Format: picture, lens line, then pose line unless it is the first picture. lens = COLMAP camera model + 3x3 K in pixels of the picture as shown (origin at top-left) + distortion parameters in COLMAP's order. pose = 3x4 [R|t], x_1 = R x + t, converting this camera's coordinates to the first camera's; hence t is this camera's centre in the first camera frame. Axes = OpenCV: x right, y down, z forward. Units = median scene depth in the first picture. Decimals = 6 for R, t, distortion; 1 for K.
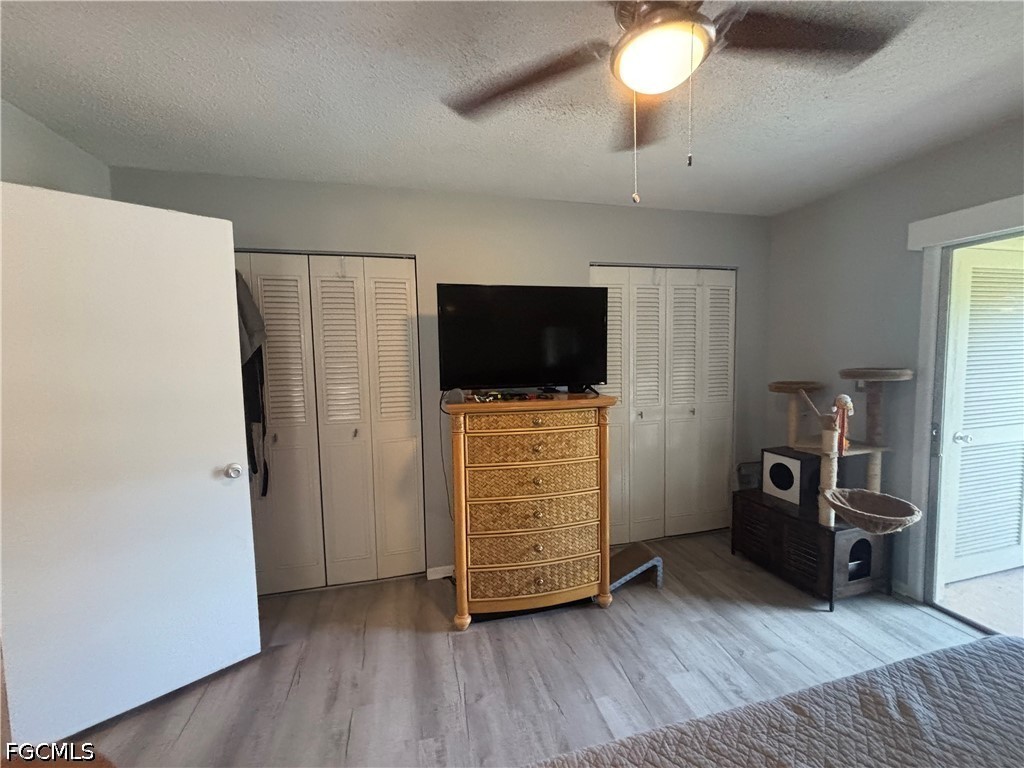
lens RADIAL K [[411.1, 0, 512.0], [0, 411.1, 384.0], [0, 0, 1]] dist [-0.000356, -0.000077]
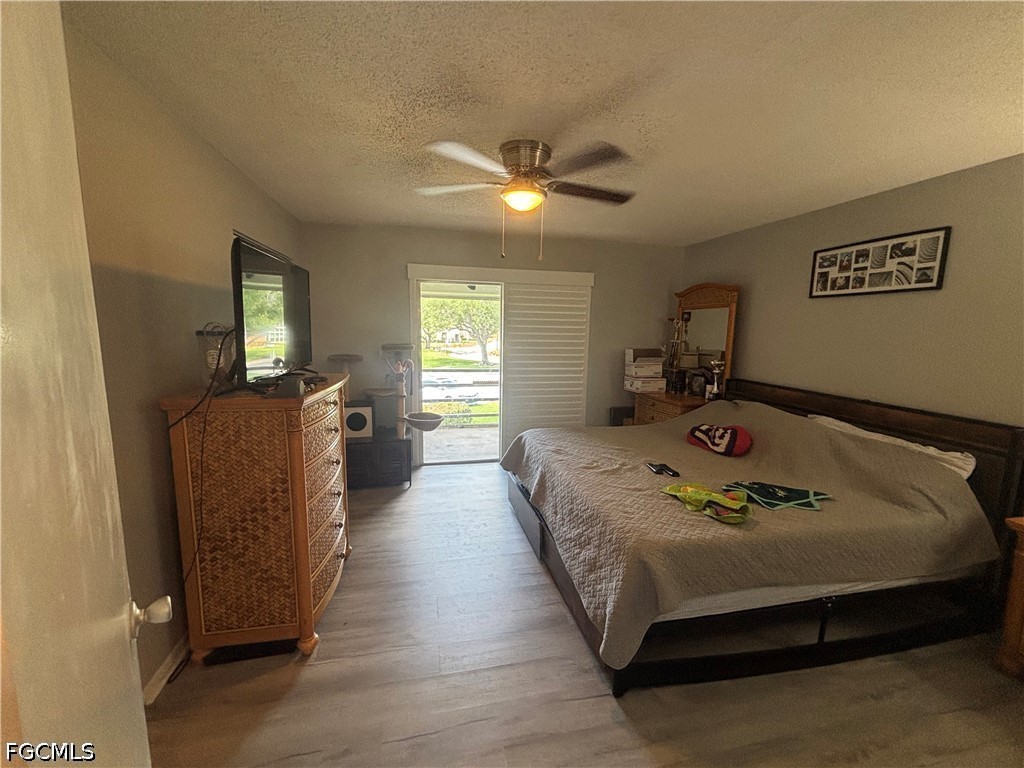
lens RADIAL K [[411.1, 0, 512.0], [0, 411.1, 384.0], [0, 0, 1]] dist [-0.000356, -0.000077]
pose [[0.042709, -0.113689, 0.992598, -0.858626], [0.055954, 0.992217, 0.111238, -0.037425], [-0.997519, 0.050789, 0.048738, 0.473648]]
